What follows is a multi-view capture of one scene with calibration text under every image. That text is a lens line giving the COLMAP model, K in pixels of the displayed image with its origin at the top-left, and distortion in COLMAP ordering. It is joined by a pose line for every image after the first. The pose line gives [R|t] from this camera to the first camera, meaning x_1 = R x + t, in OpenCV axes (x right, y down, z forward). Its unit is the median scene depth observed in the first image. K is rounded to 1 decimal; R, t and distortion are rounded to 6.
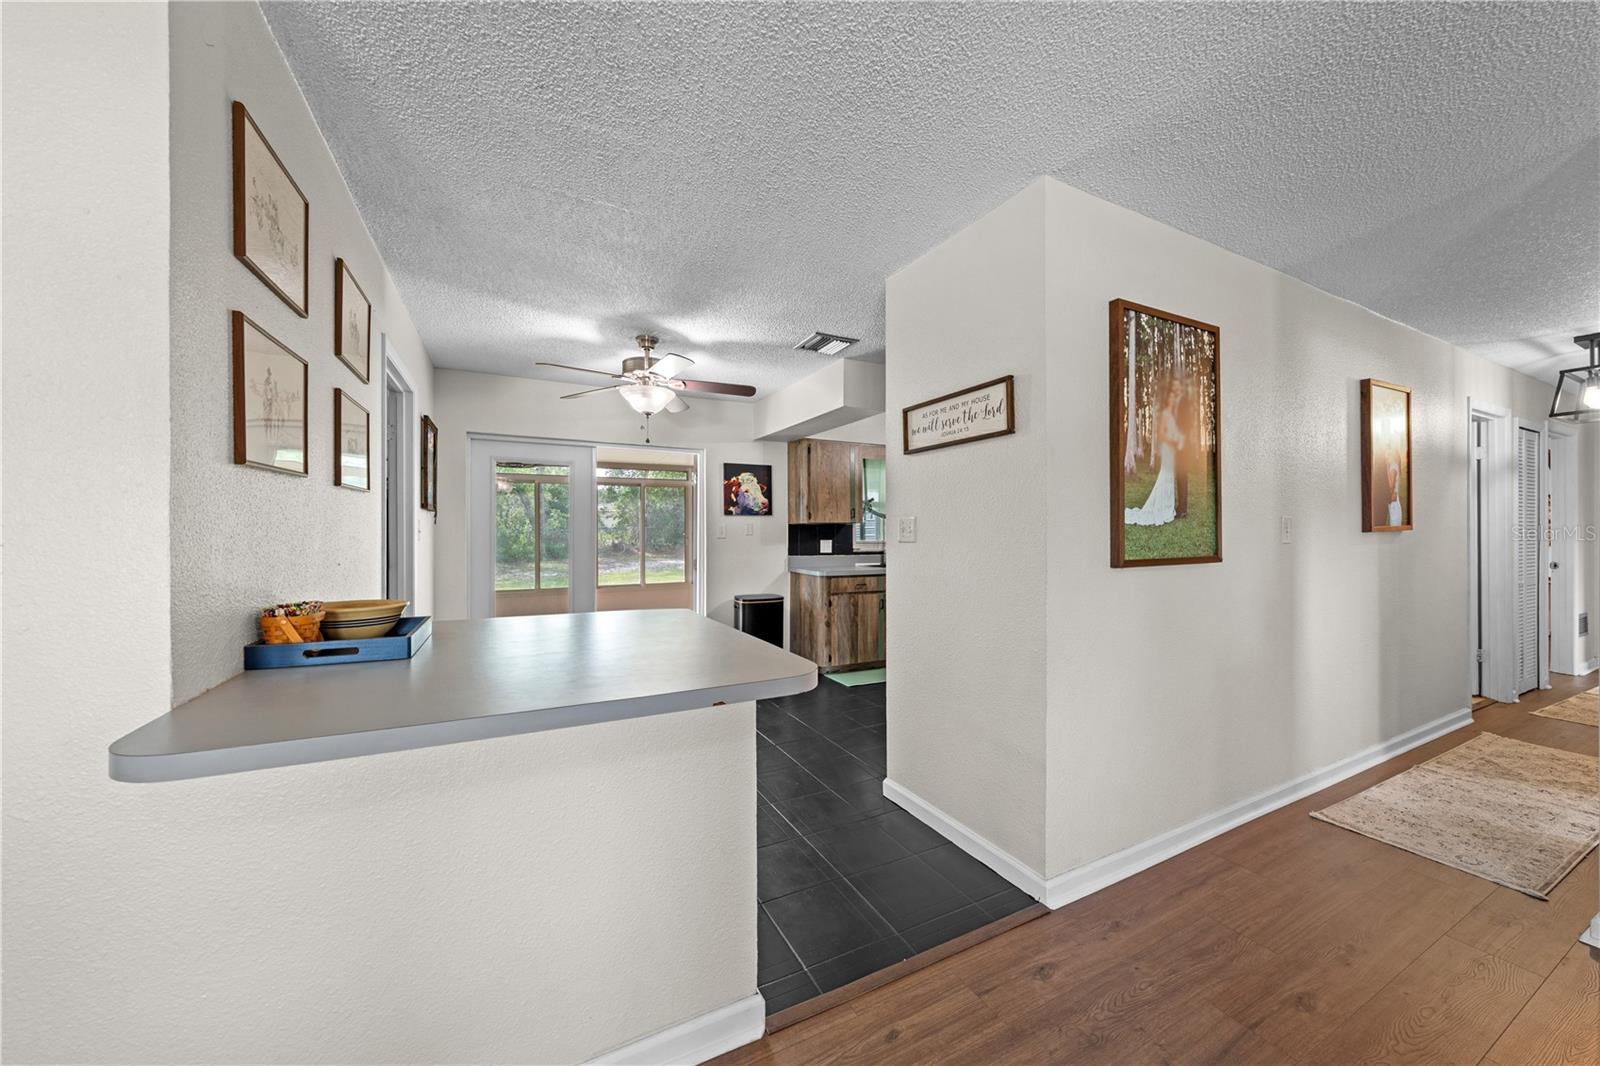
lens RADIAL K [[572.0, 0, 800.8], [0, 572.0, 535.5], [0, 0, 1]] dist [-0.003140, 0.000182]
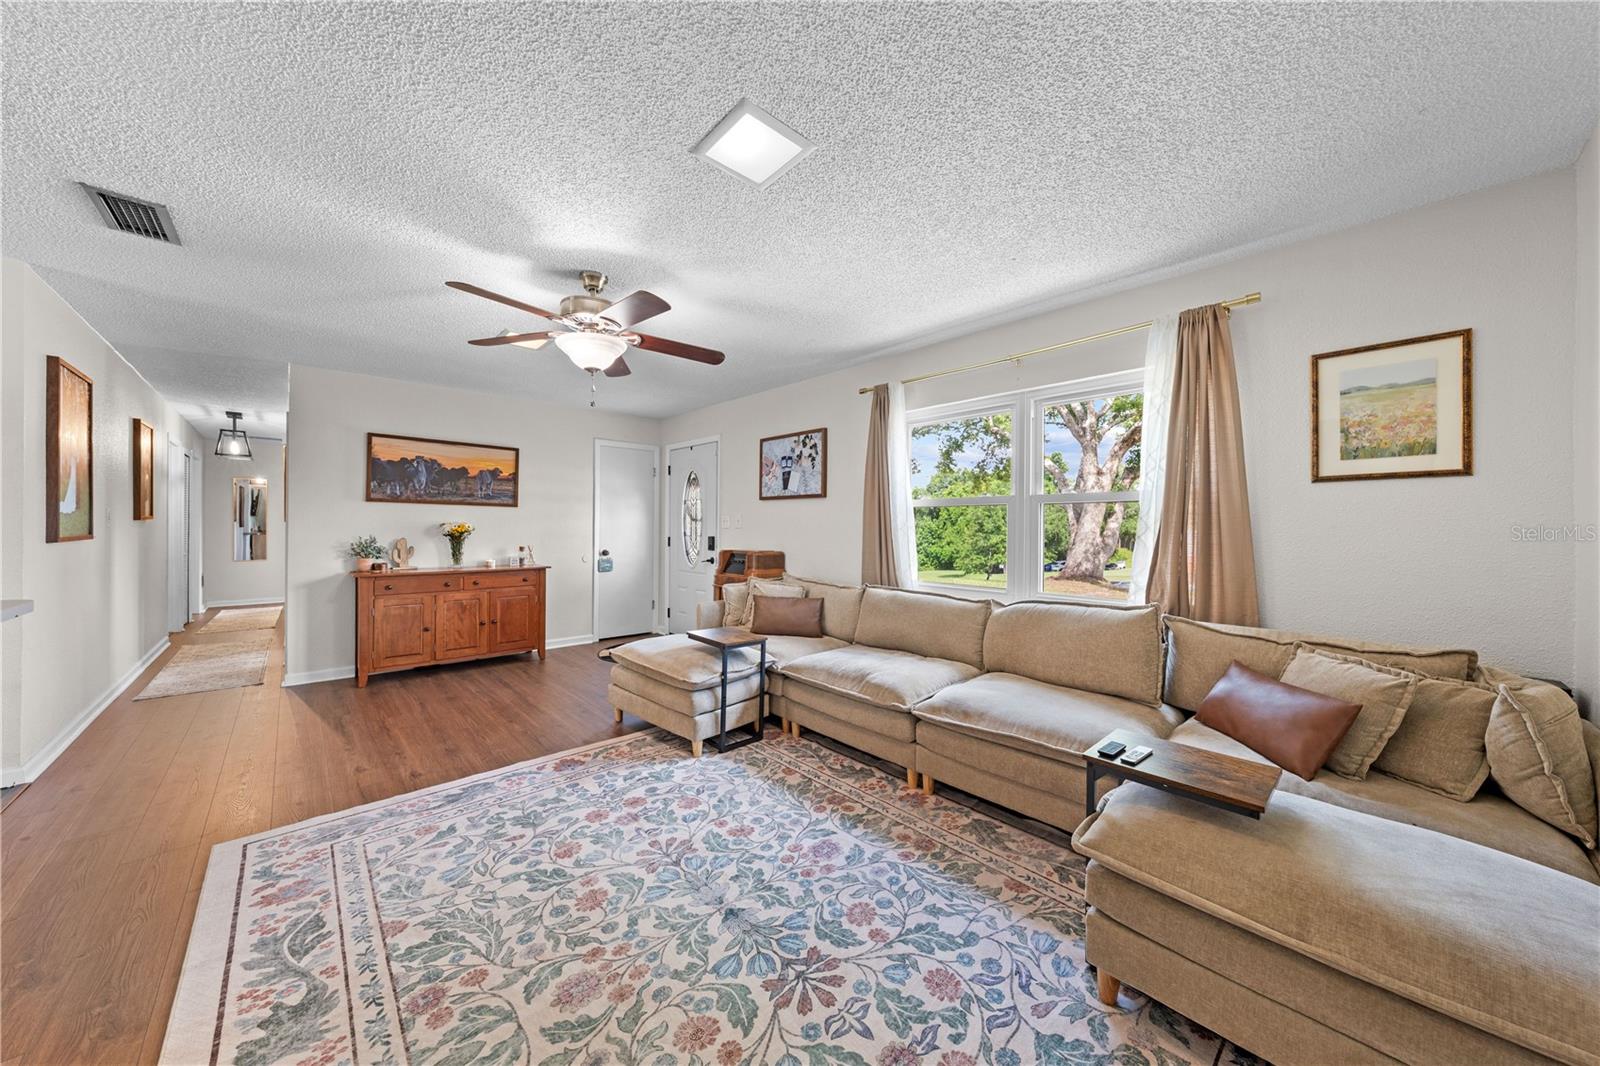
lens RADIAL K [[542.0, 0, 799.4], [0, 542.0, 532.7], [0, 0, 1]] dist [-0.002242, 0.000268]
pose [[-0.275007, -0.008160, 0.961408, -0.524897], [-0.002144, 0.999967, 0.007874, 0.006680], [-0.961440, 0.000104, -0.275016, -0.179600]]
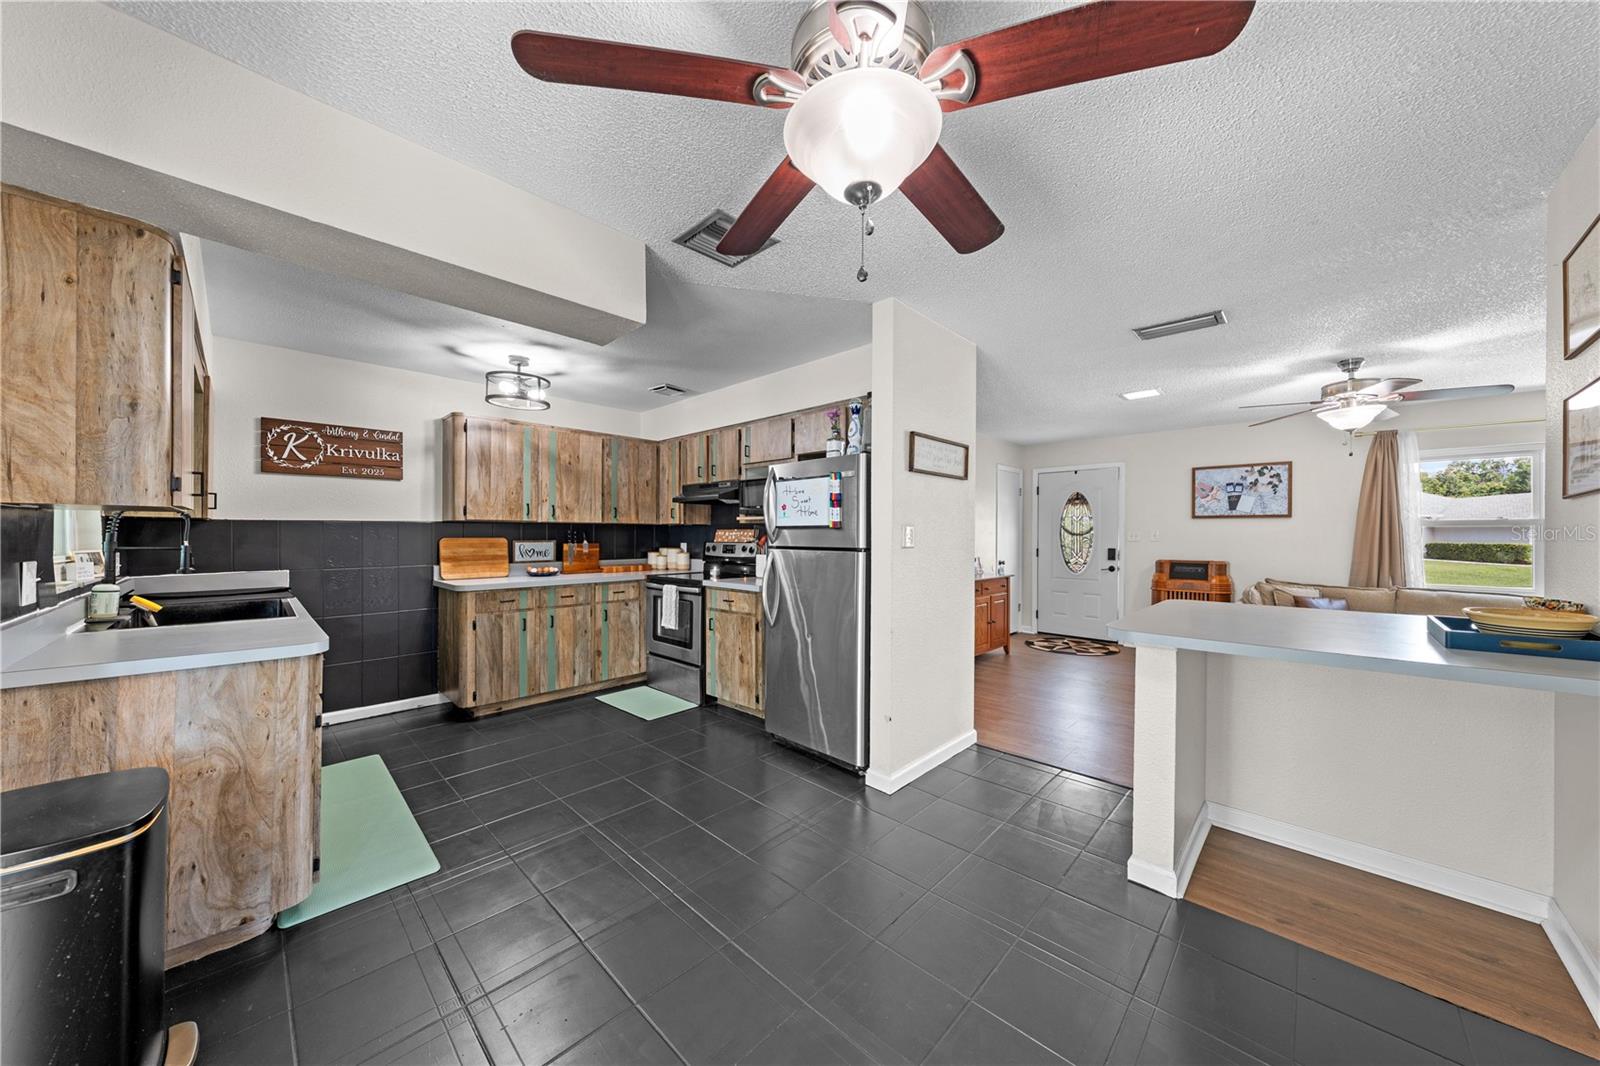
lens RADIAL K [[542.0, 0, 807.2], [0, 542.0, 537.4], [0, 0, 1]] dist [-0.002242, 0.000268]
pose [[-0.329503, -0.003102, 0.944149, -0.401002], [-0.000305, 0.999995, 0.003179, -0.006282], [-0.944154, 0.000759, -0.329503, 0.805536]]
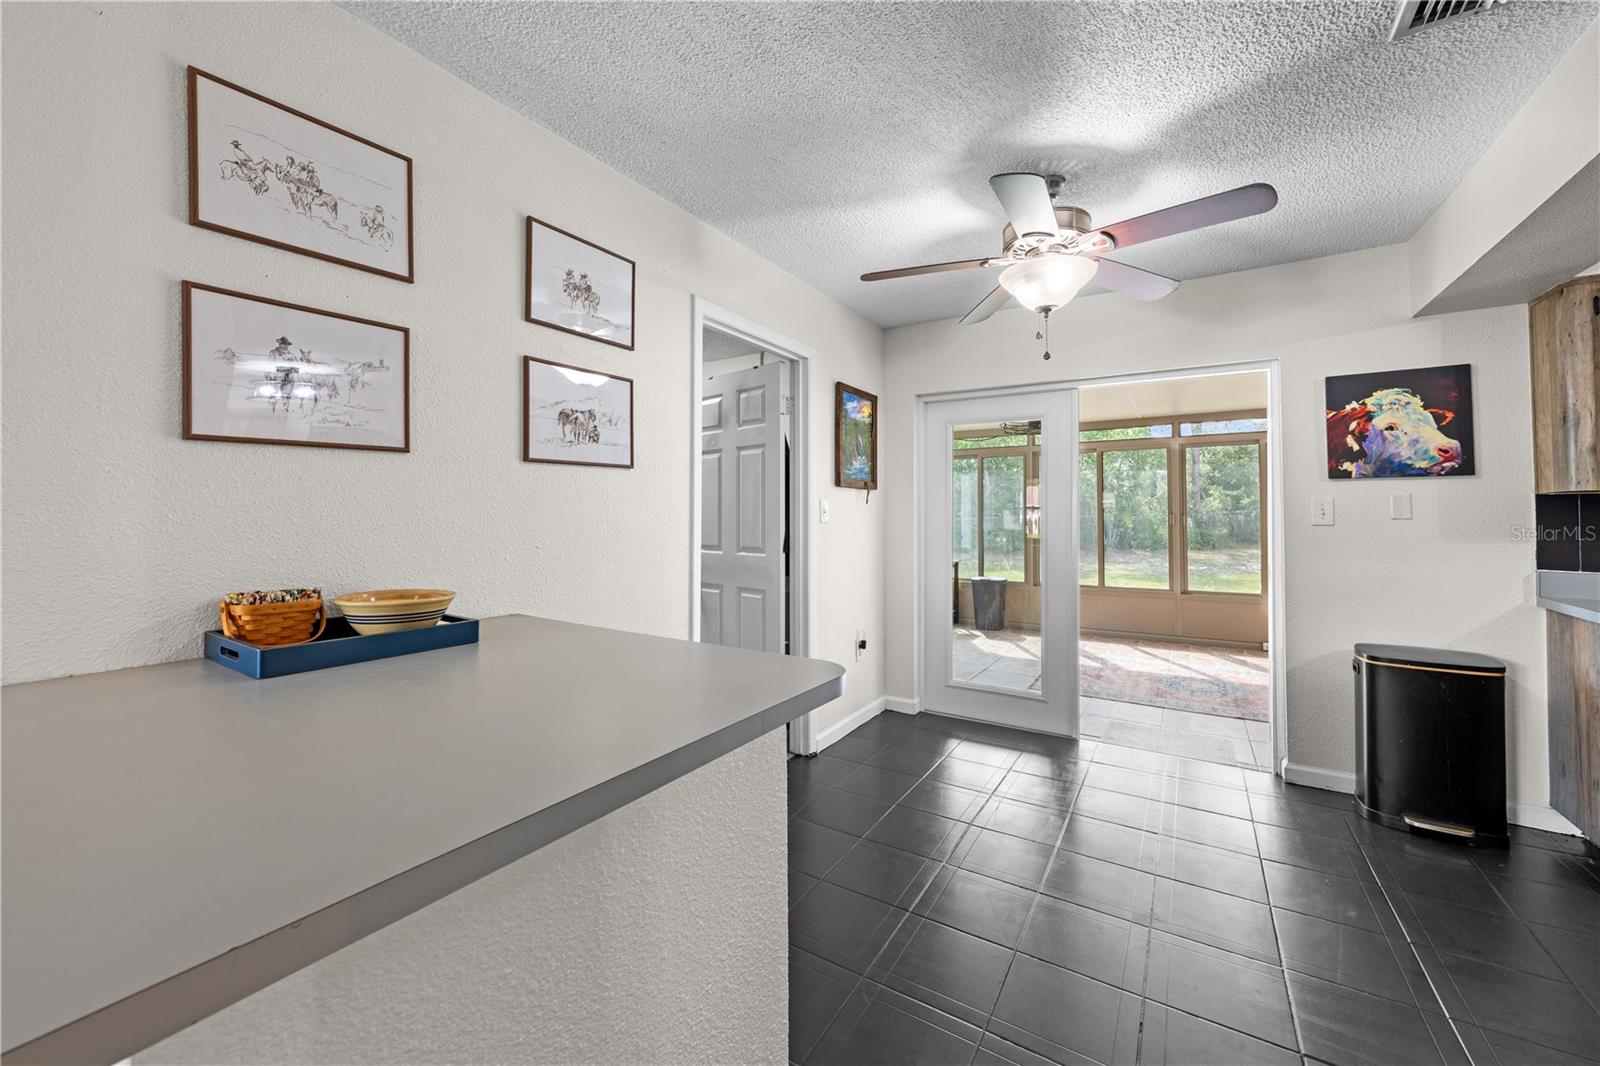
lens RADIAL K [[620.1, 0, 798.6], [0, 620.1, 498.3], [0, 0, 1]] dist [-0.007094, 0.000112]
pose [[0.505856, -0.021920, -0.862339, 0.102532], [-0.005792, 0.999568, -0.028806, -0.000709], [0.862598, 0.019567, 0.505511, 0.331671]]
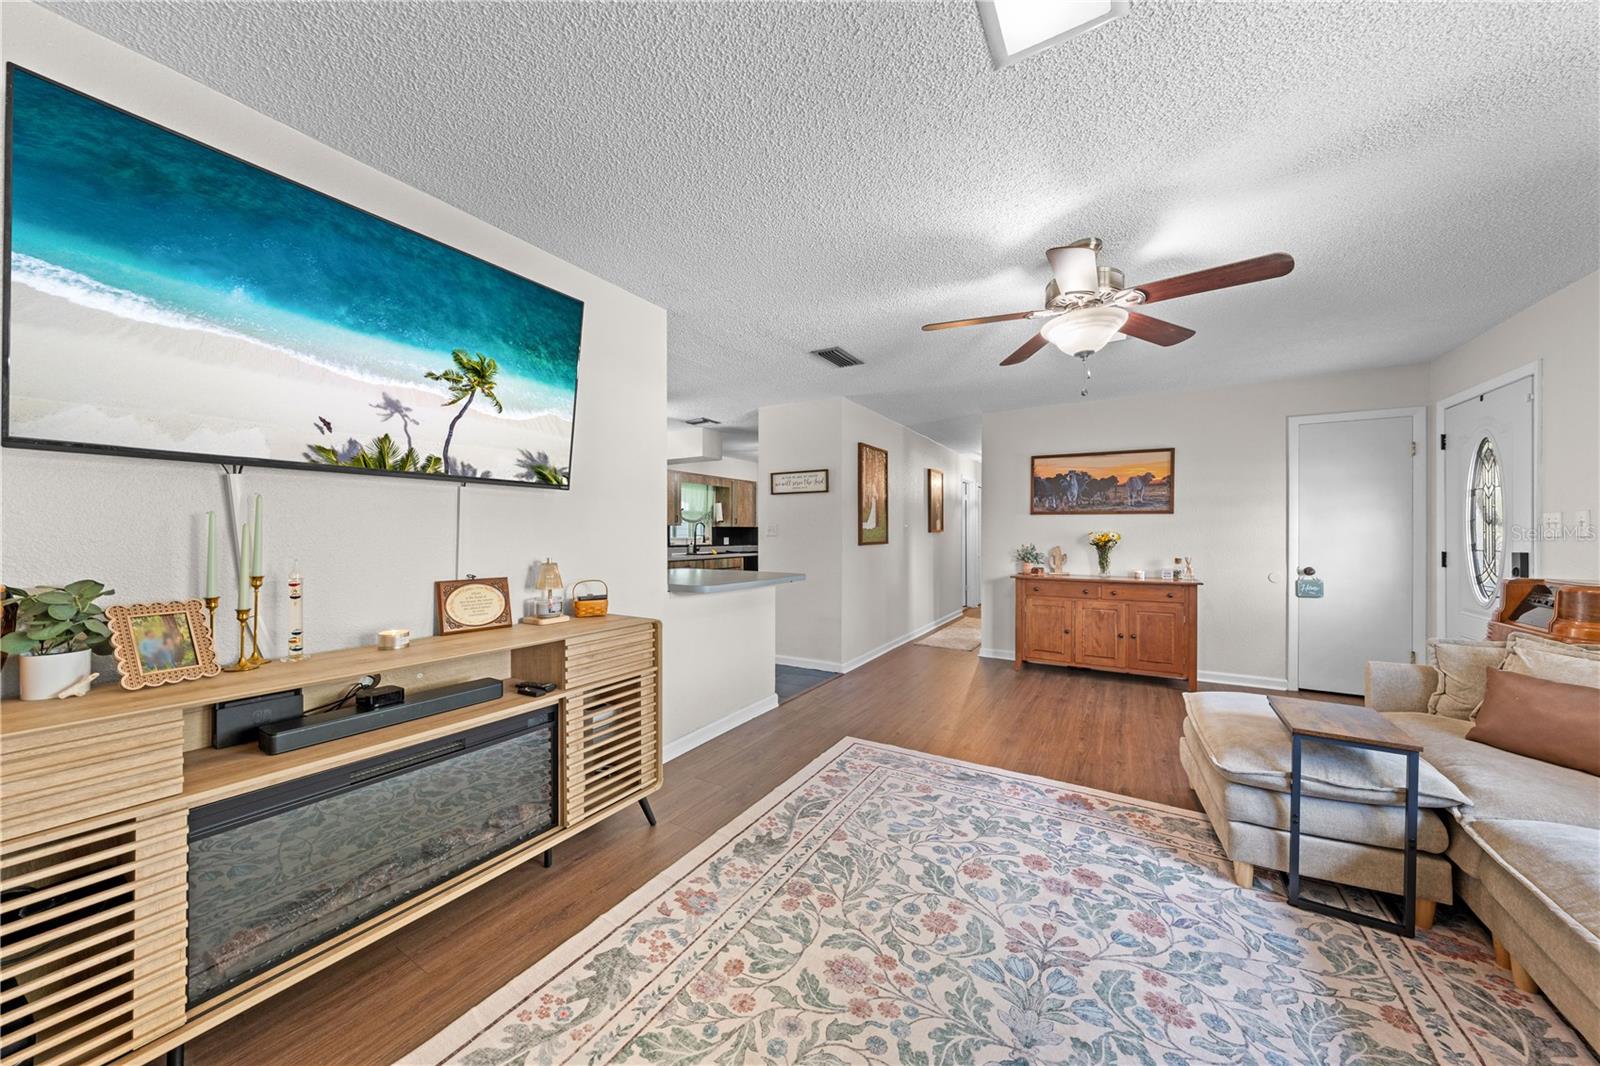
lens RADIAL K [[542.0, 0, 806.5], [0, 542.0, 533.0], [0, 0, 1]] dist [-0.002242, 0.000268]
pose [[0.845922, 0.005336, 0.533280, -0.400040], [-0.001896, 0.999974, -0.006997, 0.007671], [-0.533303, 0.004907, 0.845910, -0.394141]]
